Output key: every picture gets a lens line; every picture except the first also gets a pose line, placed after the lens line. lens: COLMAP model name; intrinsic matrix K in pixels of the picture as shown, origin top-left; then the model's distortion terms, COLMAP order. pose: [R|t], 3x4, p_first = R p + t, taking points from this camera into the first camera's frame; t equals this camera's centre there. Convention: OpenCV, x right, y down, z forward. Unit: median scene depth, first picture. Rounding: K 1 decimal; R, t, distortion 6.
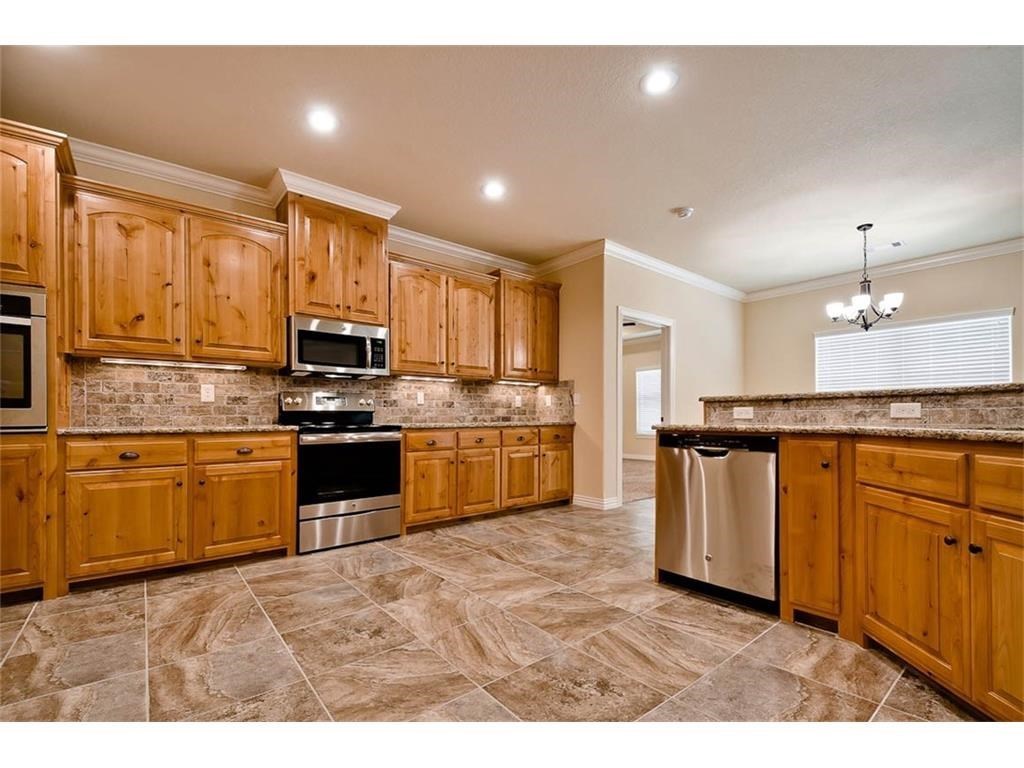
lens RADIAL K [[437.6, 0, 526.4], [0, 437.6, 420.4], [0, 0, 1]] dist [-0.025498, -0.000544]
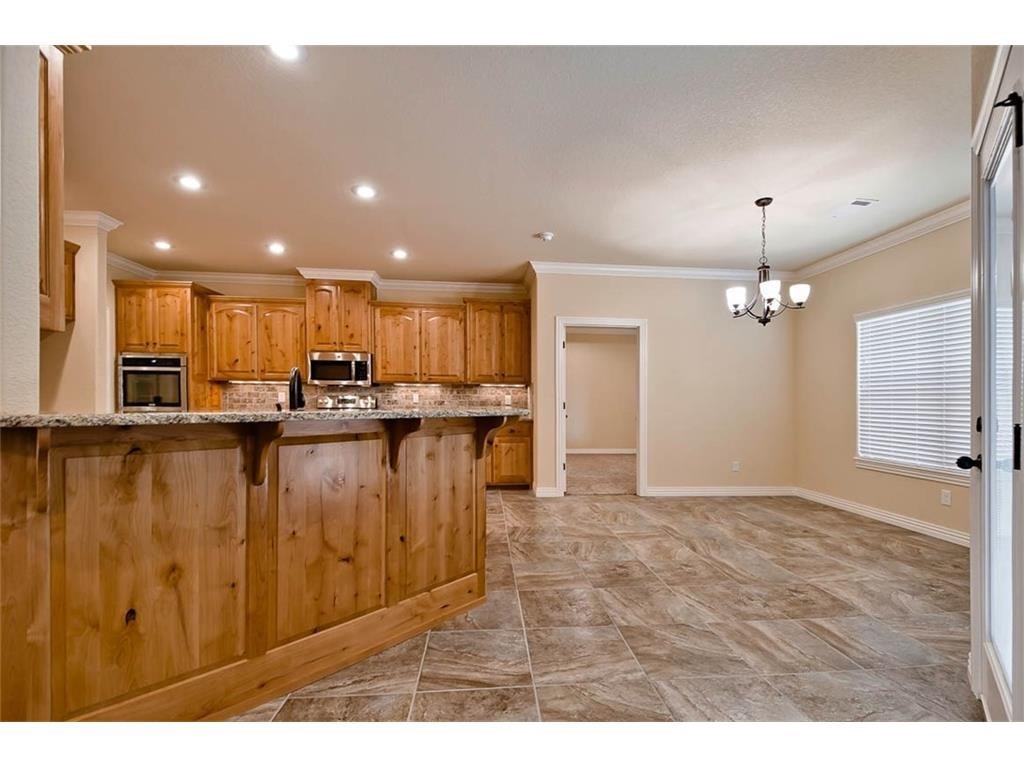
lens RADIAL K [[447.8, 0, 532.0], [0, 447.8, 403.9], [0, 0, 1]] dist [-0.001205, -0.000203]
pose [[0.830948, 0.013287, -0.556191, 1.187848], [-0.018423, 0.999824, -0.003638, -0.049315], [0.556045, 0.013270, 0.831046, 0.035233]]
